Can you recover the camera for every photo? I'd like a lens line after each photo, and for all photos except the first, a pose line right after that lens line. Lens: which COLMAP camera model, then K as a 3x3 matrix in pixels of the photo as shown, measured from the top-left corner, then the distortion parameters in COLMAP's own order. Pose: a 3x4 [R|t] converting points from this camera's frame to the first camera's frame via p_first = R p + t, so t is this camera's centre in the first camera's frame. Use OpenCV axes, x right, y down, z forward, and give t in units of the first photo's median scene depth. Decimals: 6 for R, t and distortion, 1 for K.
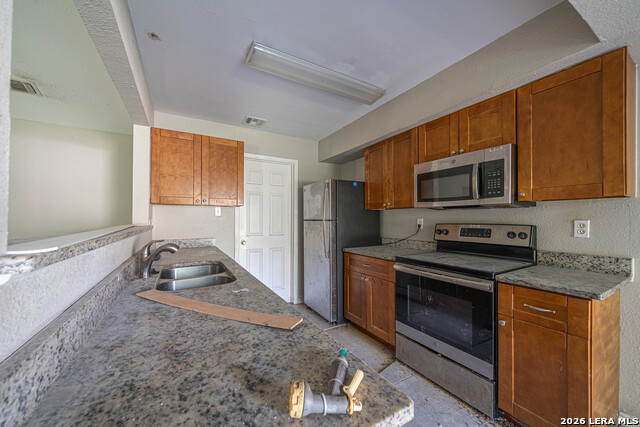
lens RADIAL K [[237.4, 0, 315.1], [0, 237.4, 217.2], [0, 0, 1]] dist [-0.001862, -0.000174]
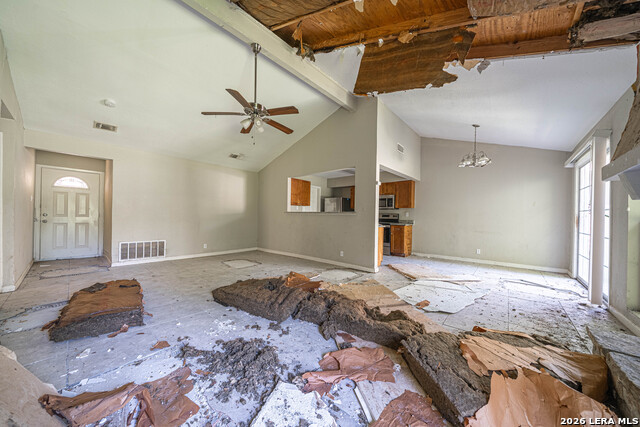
lens RADIAL K [[220.9, 0, 314.4], [0, 220.9, 216.5], [0, 0, 1]] dist [-0.002558, -0.000210]
pose [[0.947360, 0.017235, 0.319707, -1.202408], [-0.020185, 0.999779, 0.005916, 0.061384], [-0.319535, -0.012057, 0.947498, -1.545329]]
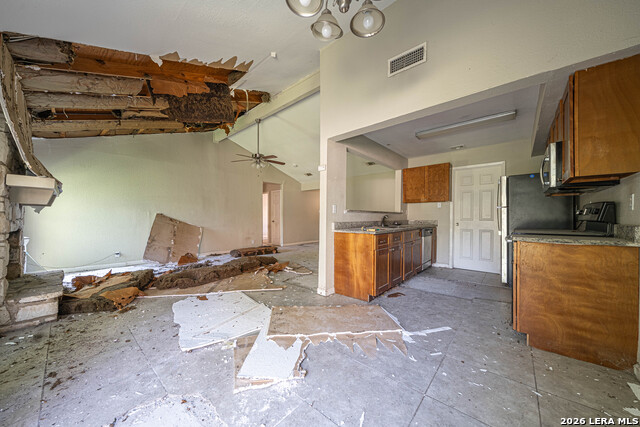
lens RADIAL K [[220.9, 0, 317.5], [0, 220.9, 217.9], [0, 0, 1]] dist [-0.002558, -0.000210]
pose [[0.324338, 0.005545, -0.945925, 1.035287], [0.005833, 0.999952, 0.007861, 0.065771], [0.945923, -0.008067, 0.324290, -0.453711]]
